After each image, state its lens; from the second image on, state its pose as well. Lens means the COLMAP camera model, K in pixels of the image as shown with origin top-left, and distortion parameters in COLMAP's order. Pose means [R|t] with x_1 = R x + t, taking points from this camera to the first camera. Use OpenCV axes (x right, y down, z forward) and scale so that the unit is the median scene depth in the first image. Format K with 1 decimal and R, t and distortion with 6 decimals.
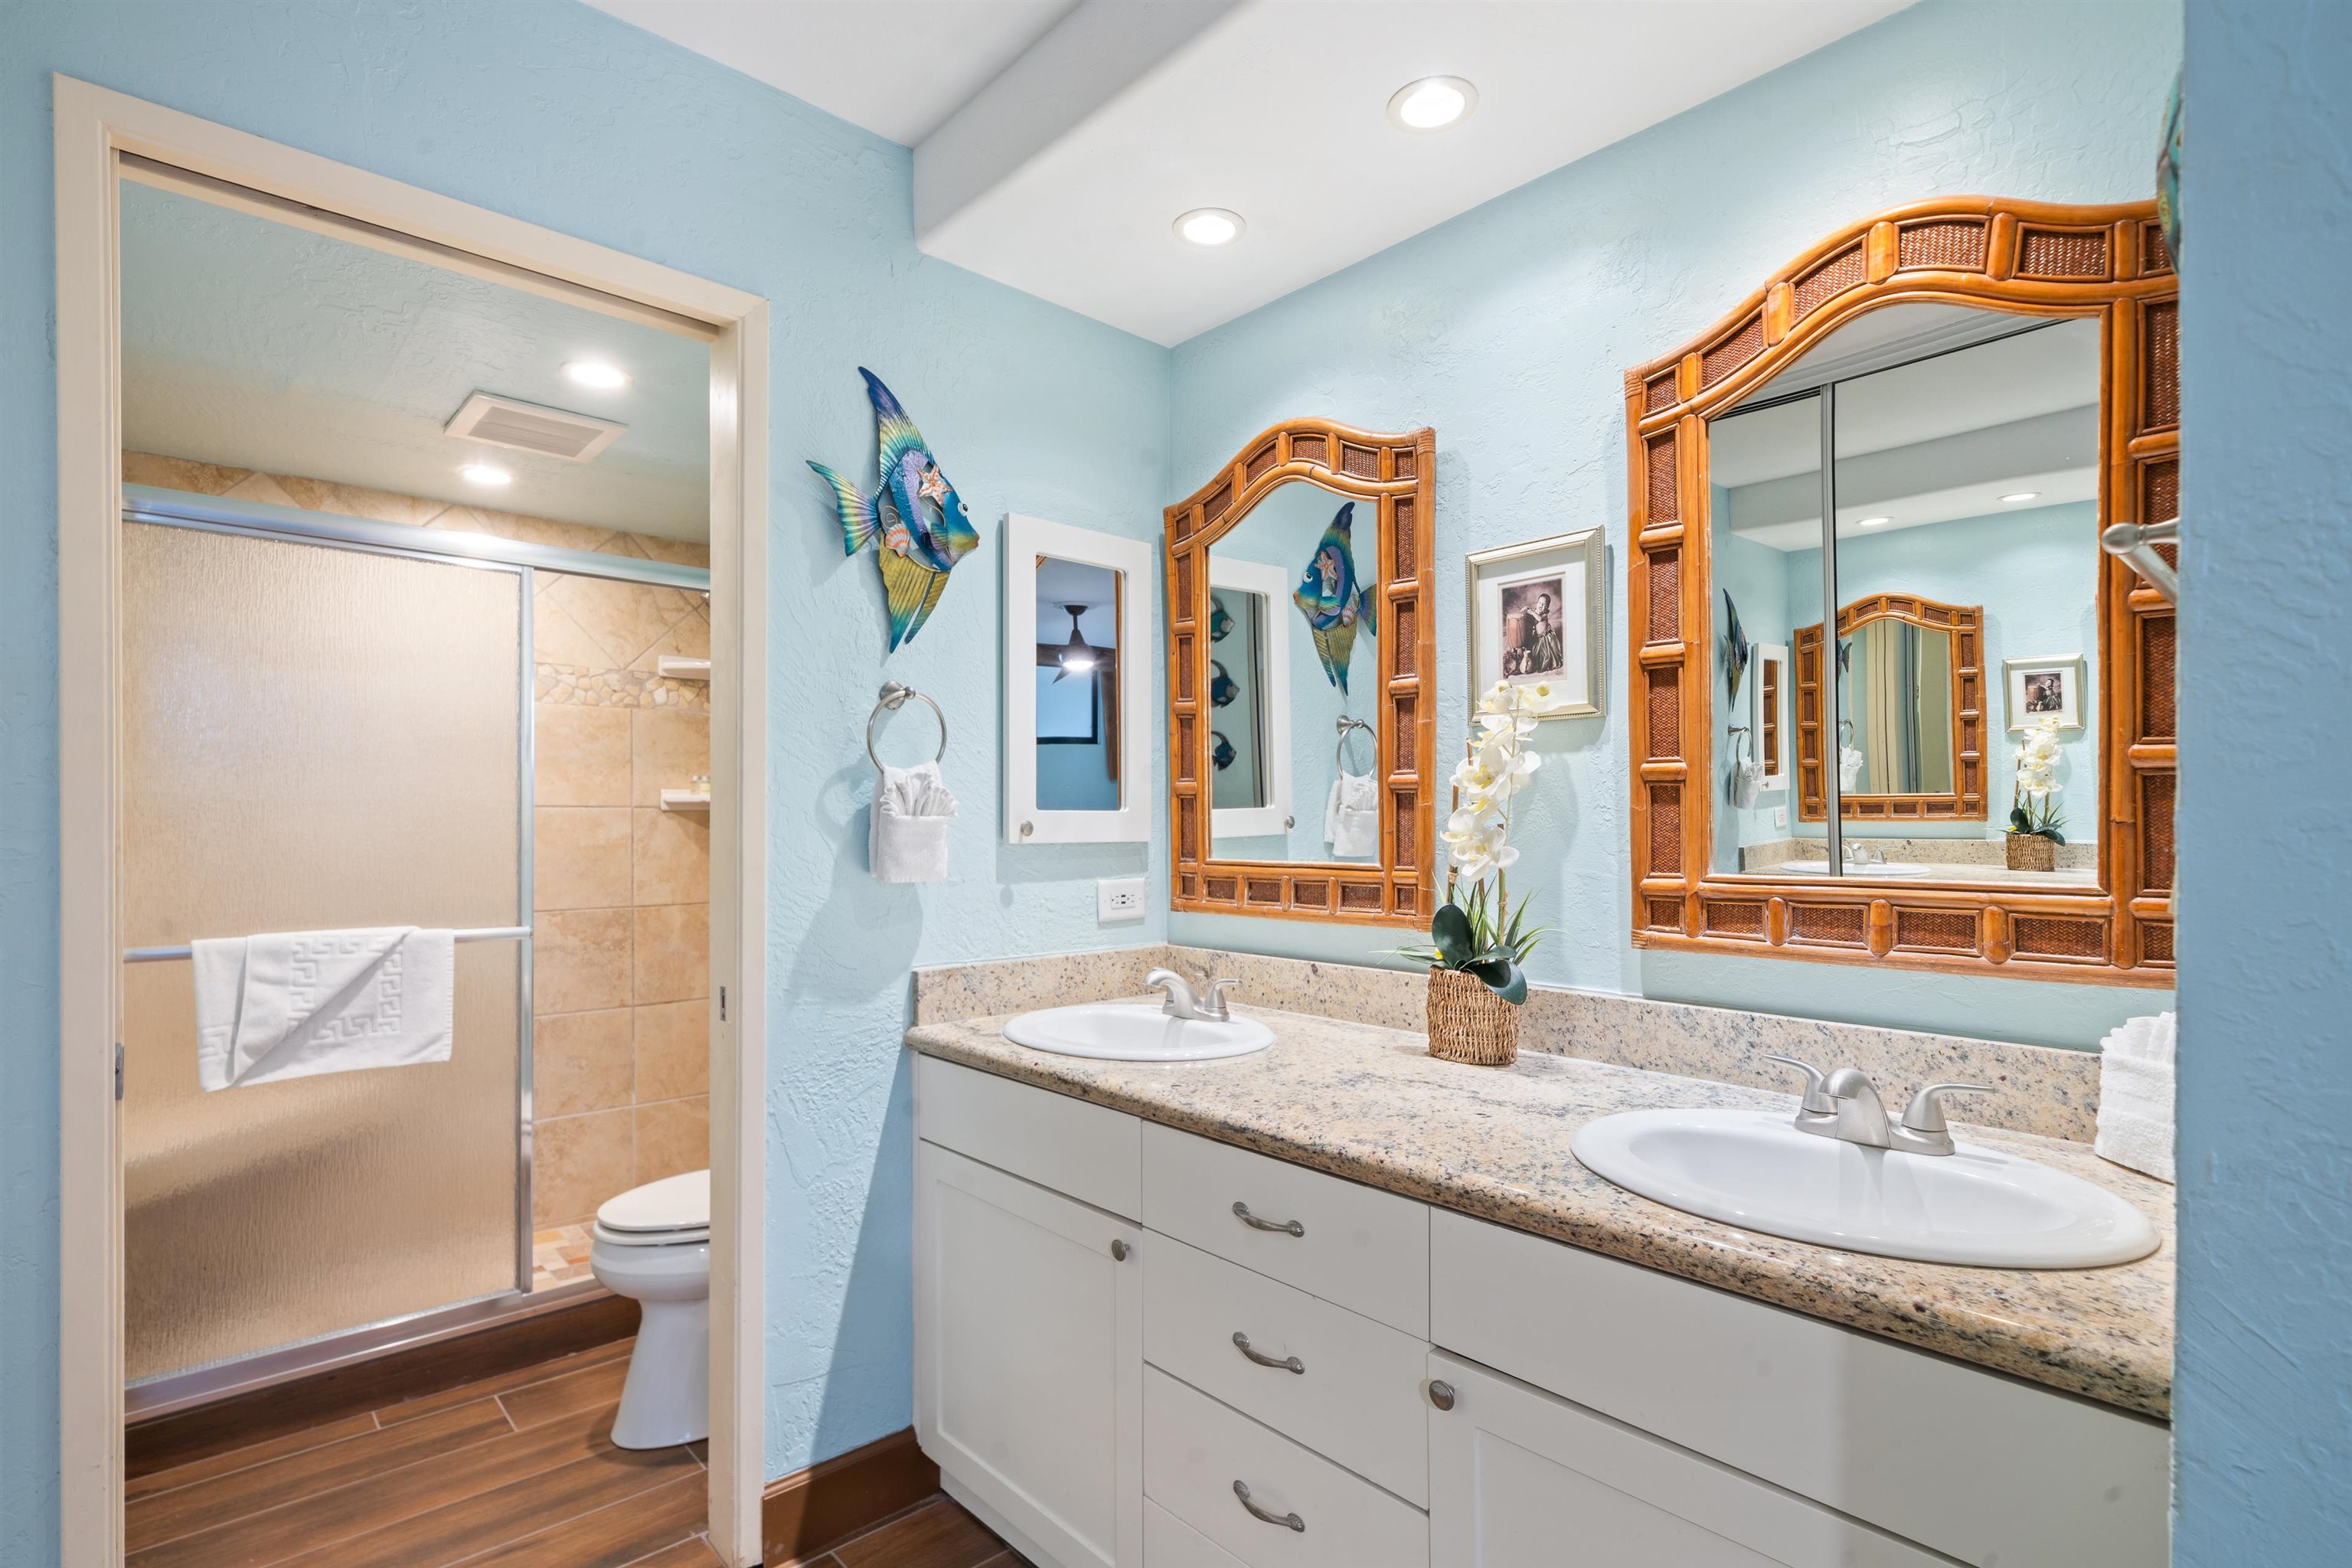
lens RADIAL K [[1012.6, 0, 1184.2], [0, 1012.6, 795.4], [0, 0, 1]] dist [0.002280, 0.000639]
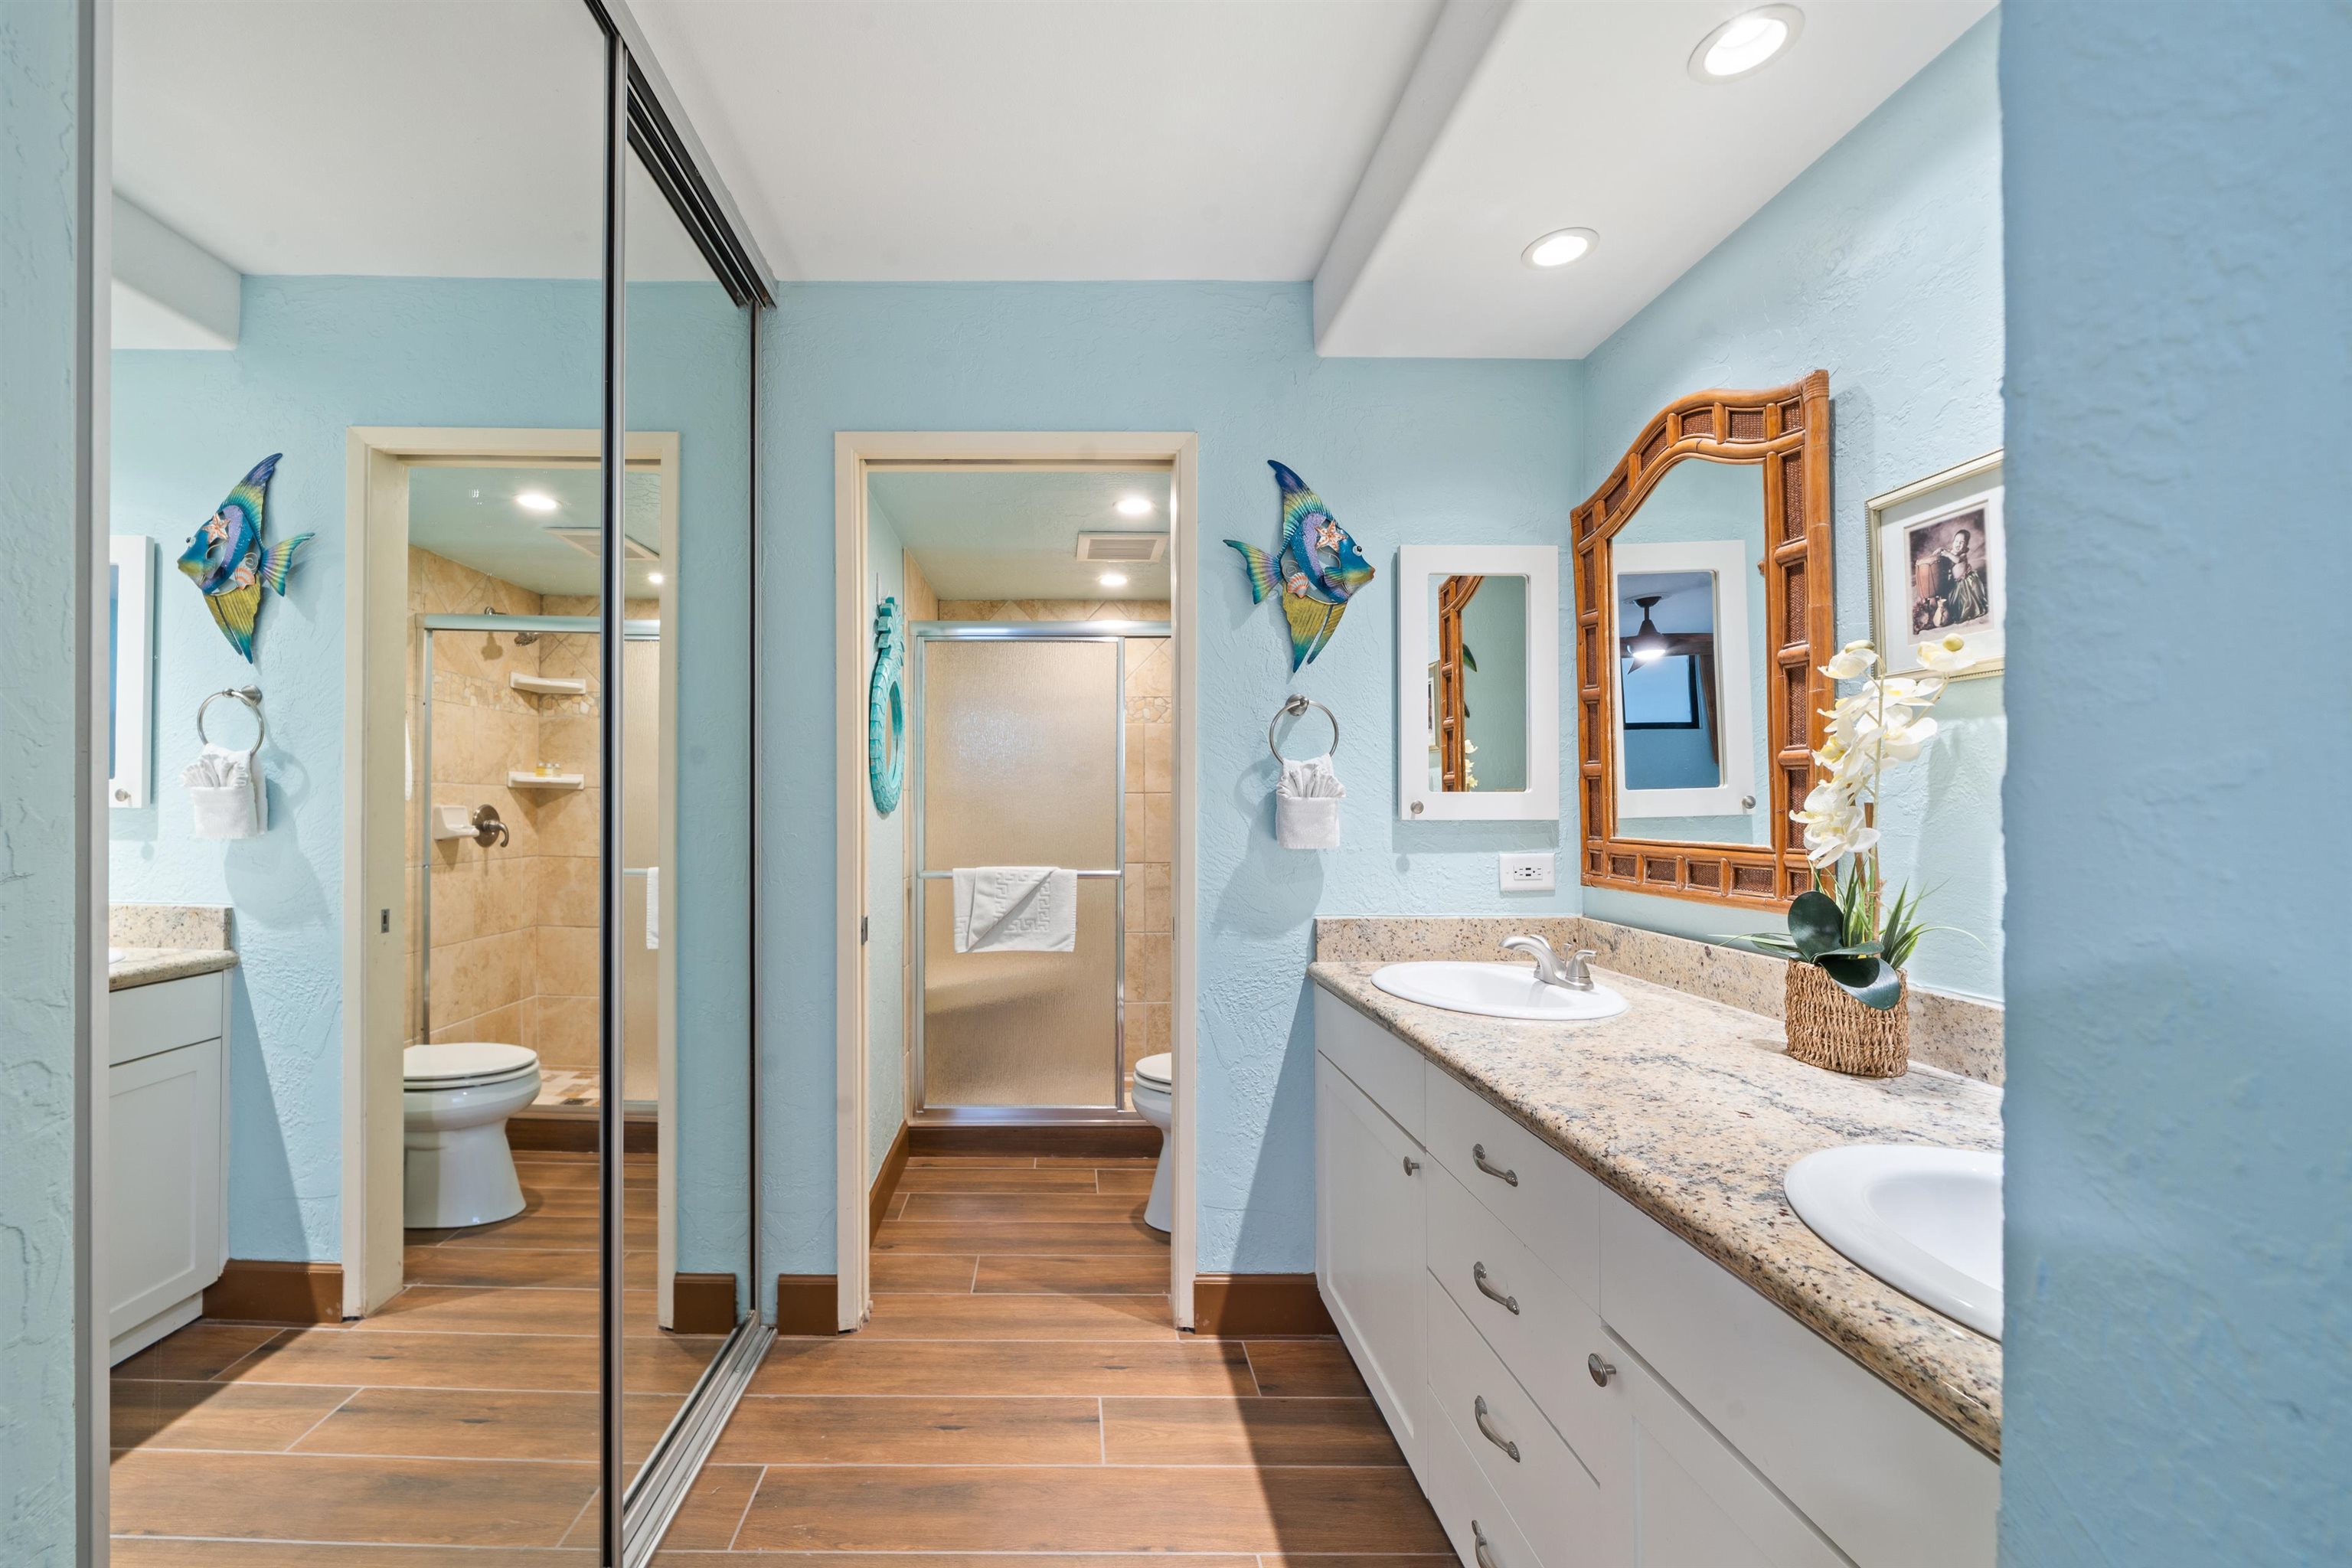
lens RADIAL K [[841.0, 0, 1173.0], [0, 841.0, 774.4], [0, 0, 1]] dist [-0.002849, 0.000066]
pose [[0.794859, -0.022048, -0.606394, 0.240053], [0.016868, 0.999756, -0.014239, 0.003253], [0.606560, 0.001089, 0.795037, 0.045135]]
